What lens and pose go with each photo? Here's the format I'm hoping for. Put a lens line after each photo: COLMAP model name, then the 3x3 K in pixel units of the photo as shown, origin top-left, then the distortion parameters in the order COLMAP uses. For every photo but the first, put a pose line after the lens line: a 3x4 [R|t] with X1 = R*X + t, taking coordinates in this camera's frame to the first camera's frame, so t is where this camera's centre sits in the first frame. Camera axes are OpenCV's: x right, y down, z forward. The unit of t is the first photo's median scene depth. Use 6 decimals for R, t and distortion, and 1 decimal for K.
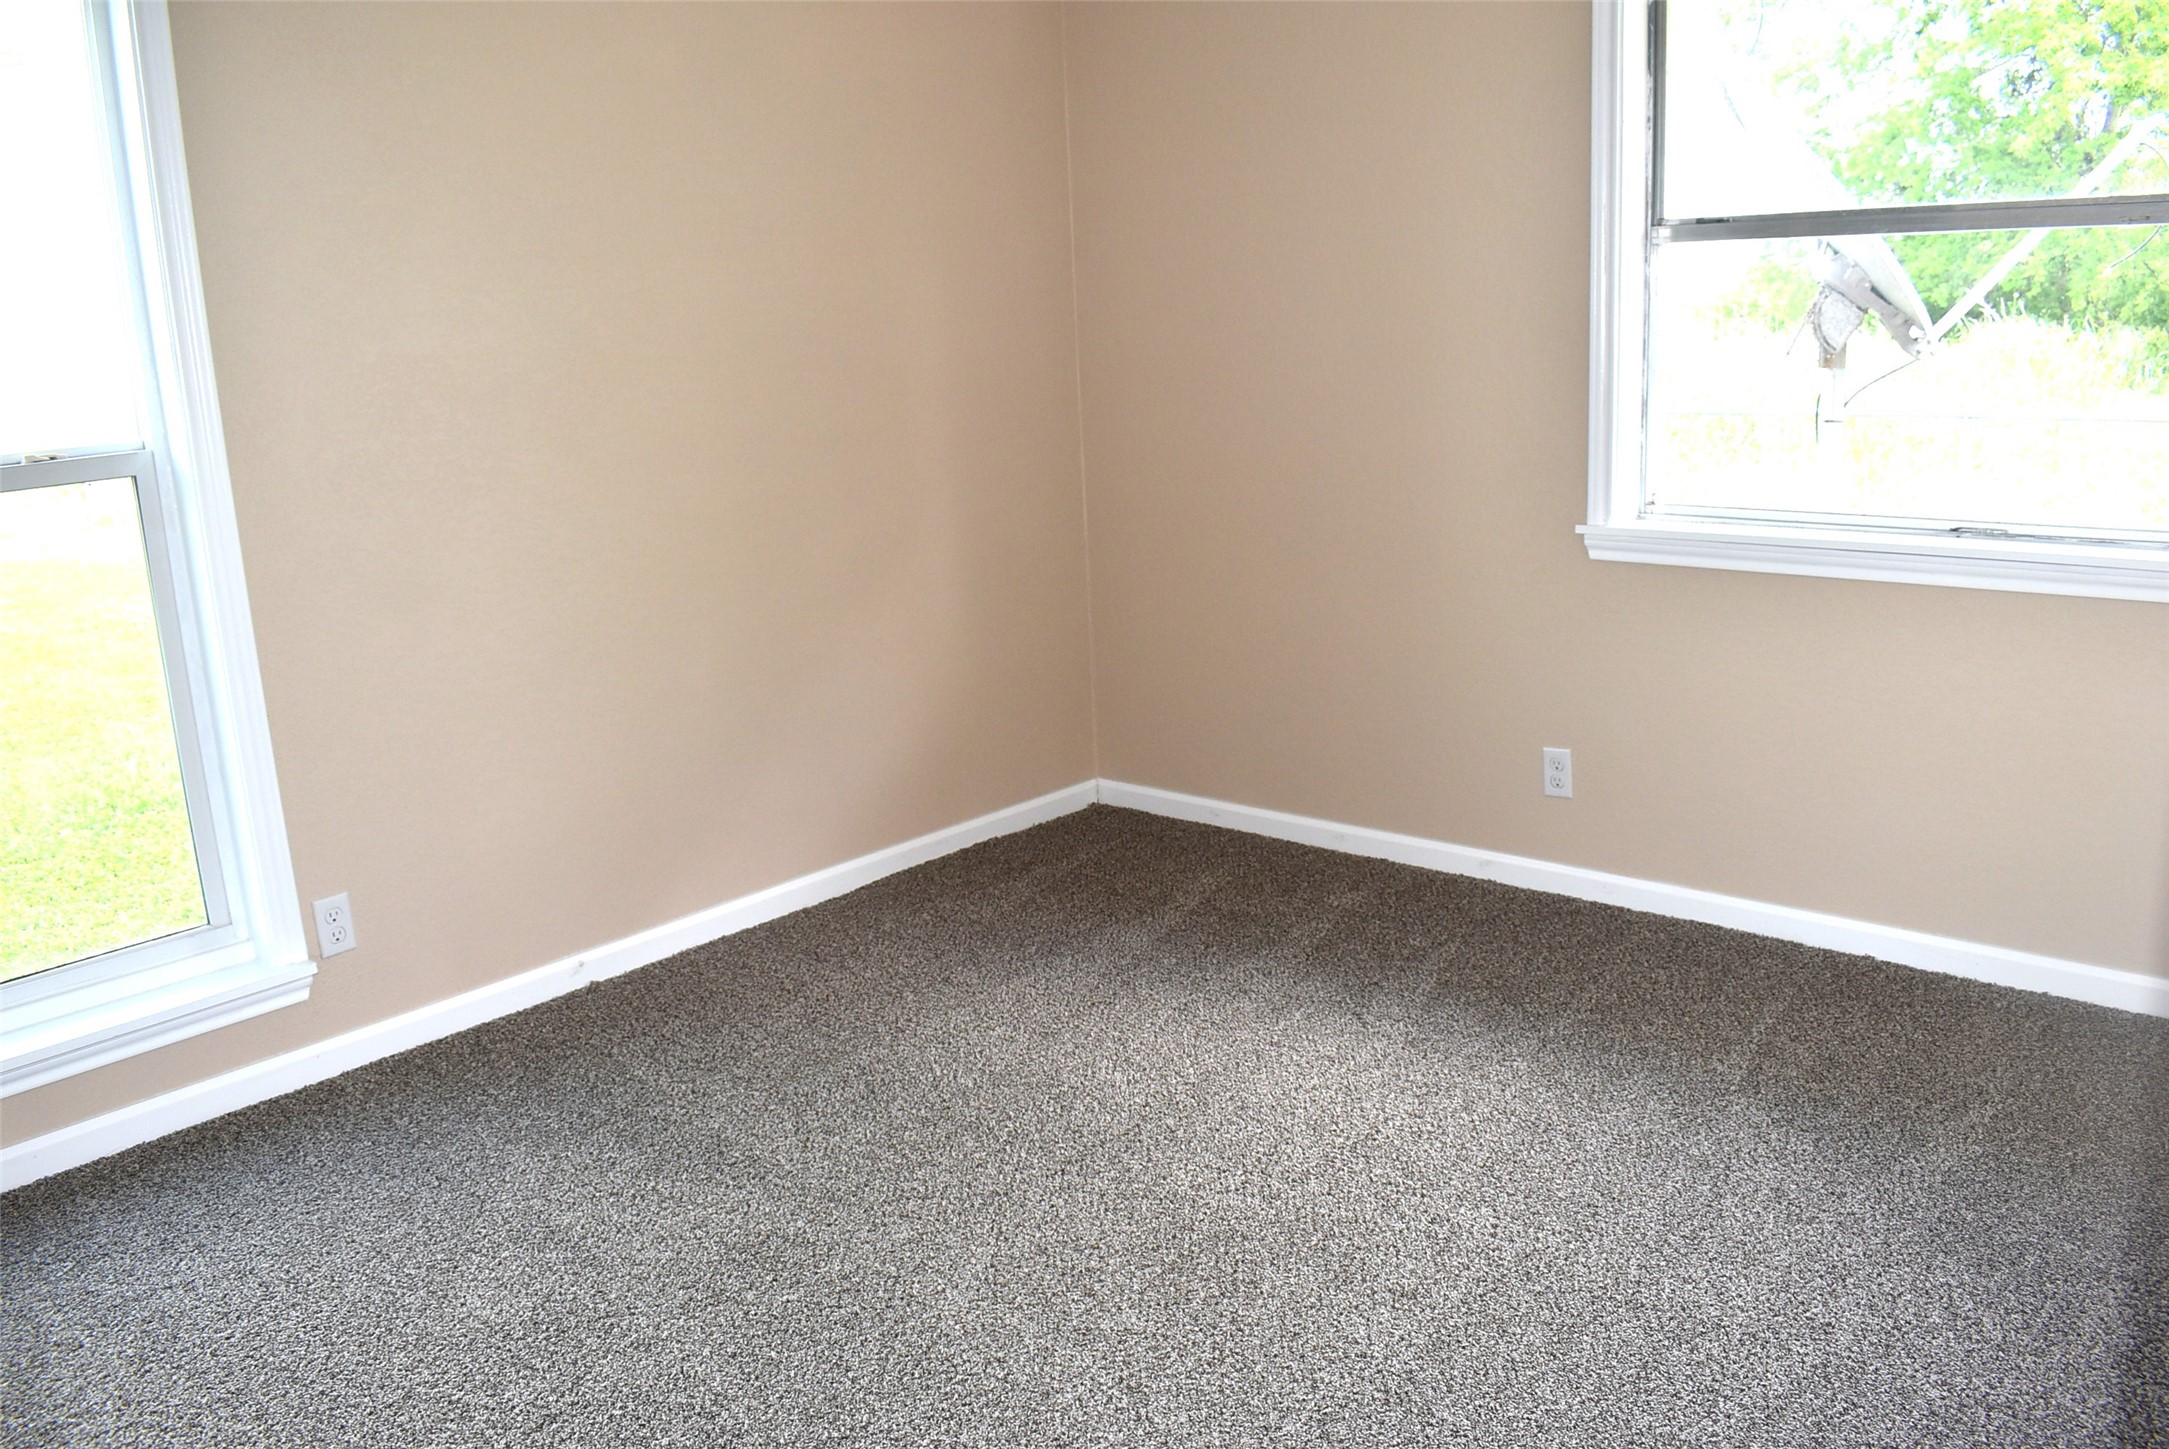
lens RADIAL K [[1703.7, 0, 1084.5], [0, 1703.7, 724.5], [0, 0, 1]] dist [-0.095193, 0.019269]
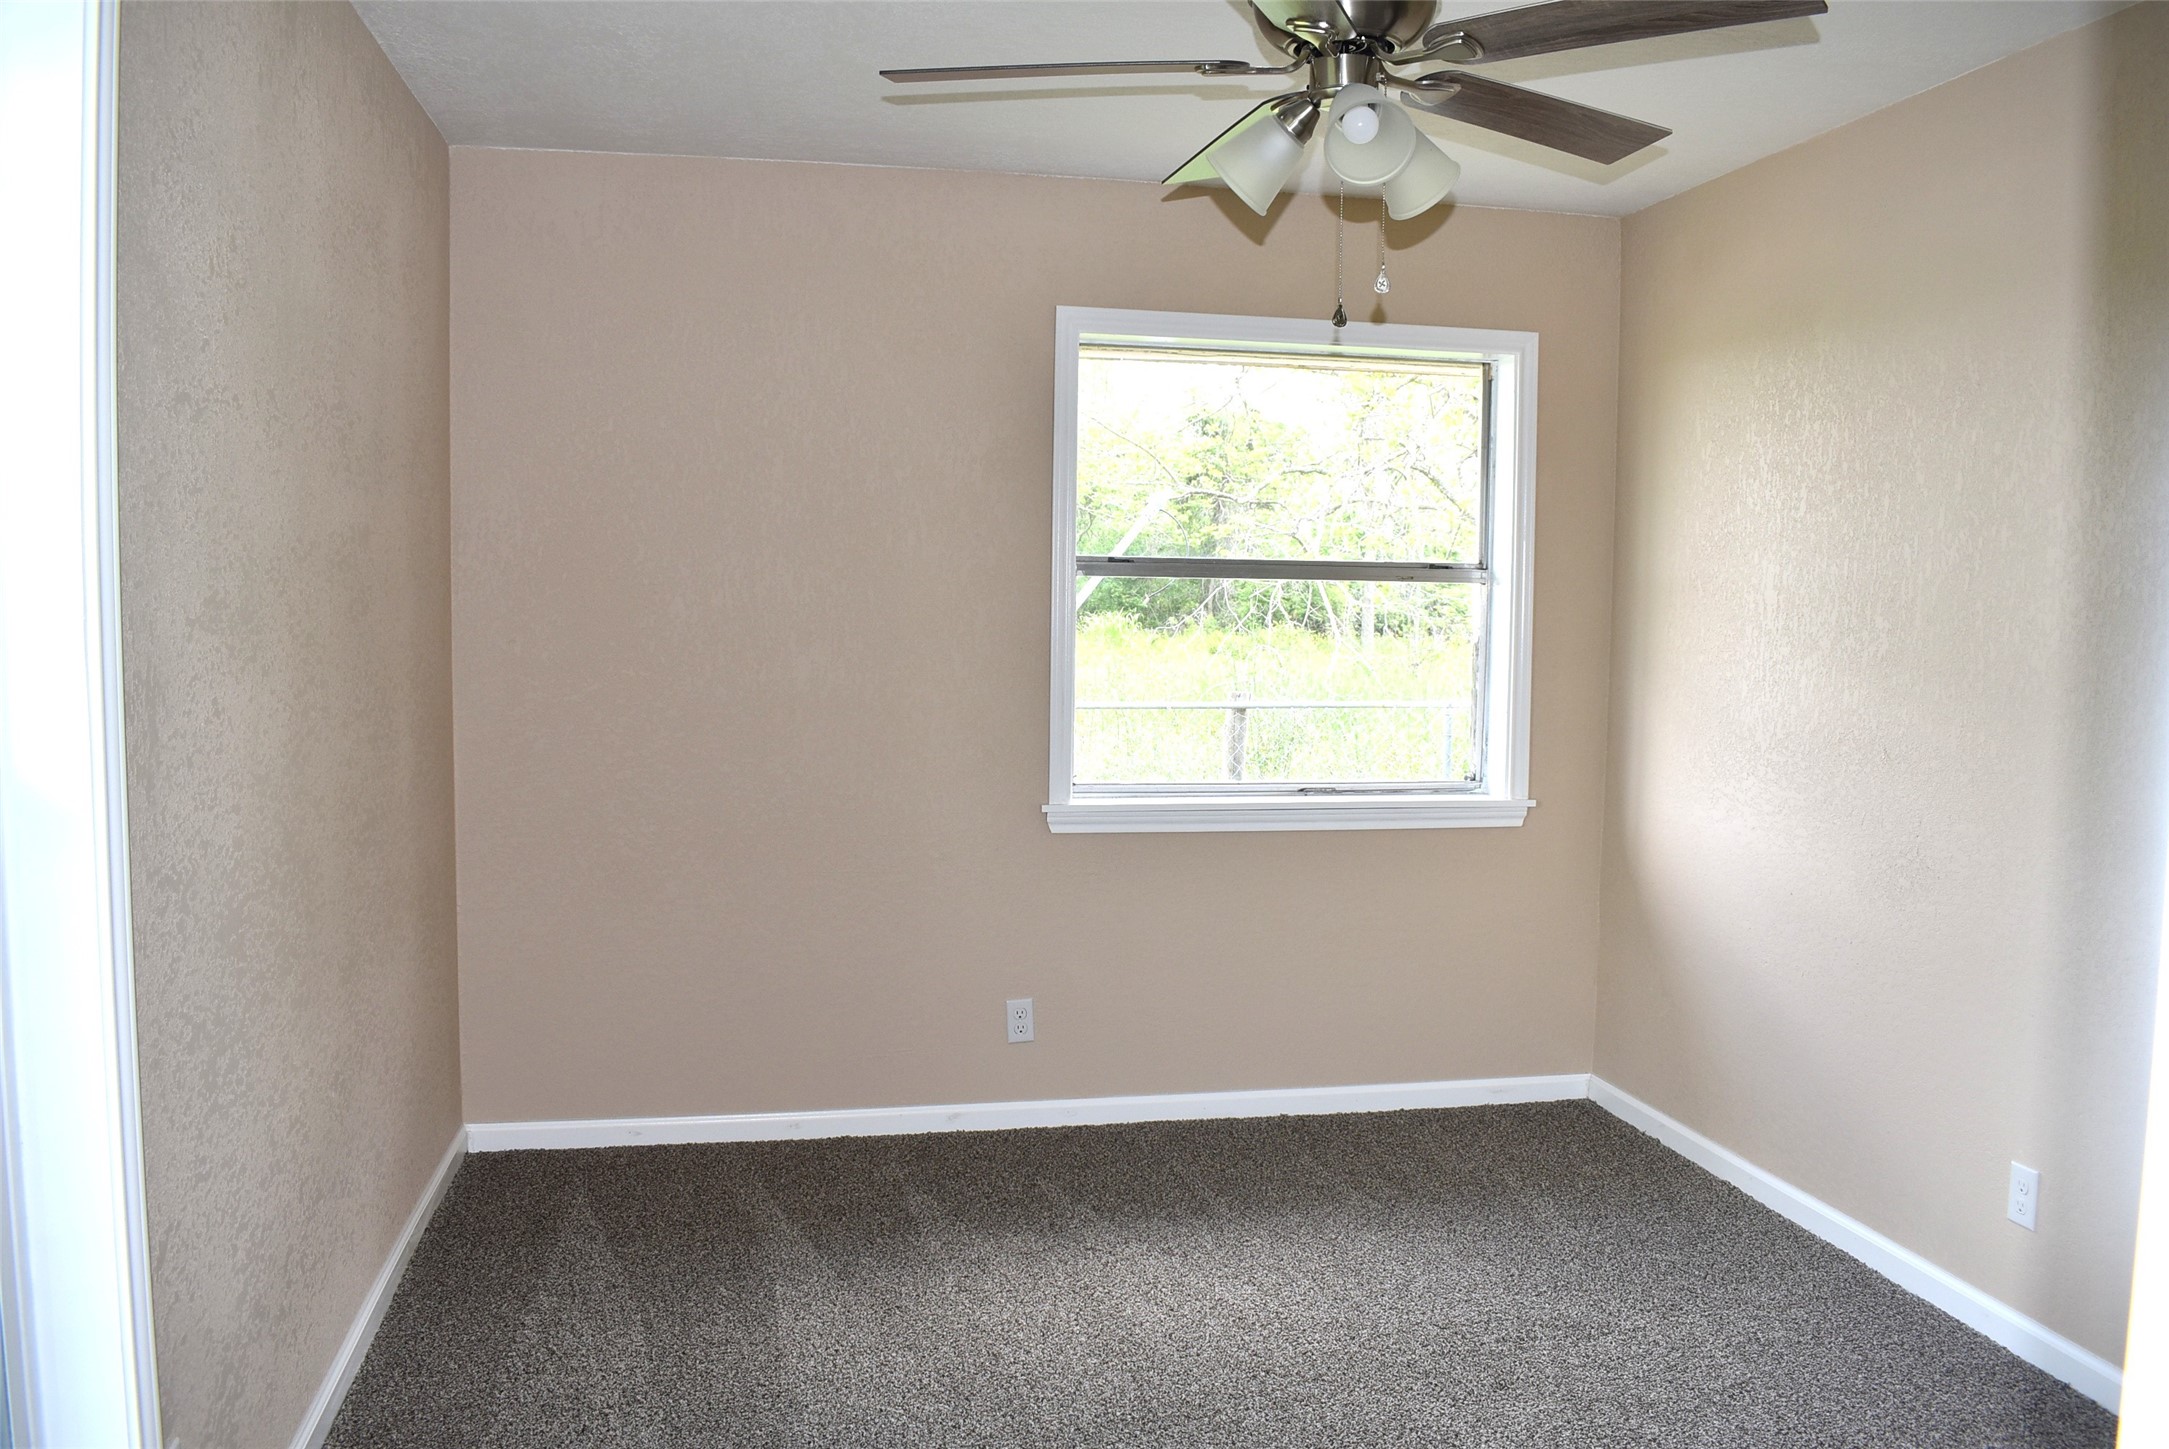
lens RADIAL K [[1703.7, 0, 1084.5], [0, 1703.7, 724.5], [0, 0, 1]] dist [-0.095193, 0.019269]
pose [[0.604563, -0.009376, 0.796502, -0.648451], [0.149248, 0.983555, -0.101704, -0.048544], [-0.782450, 0.180363, 0.596020, 0.258429]]
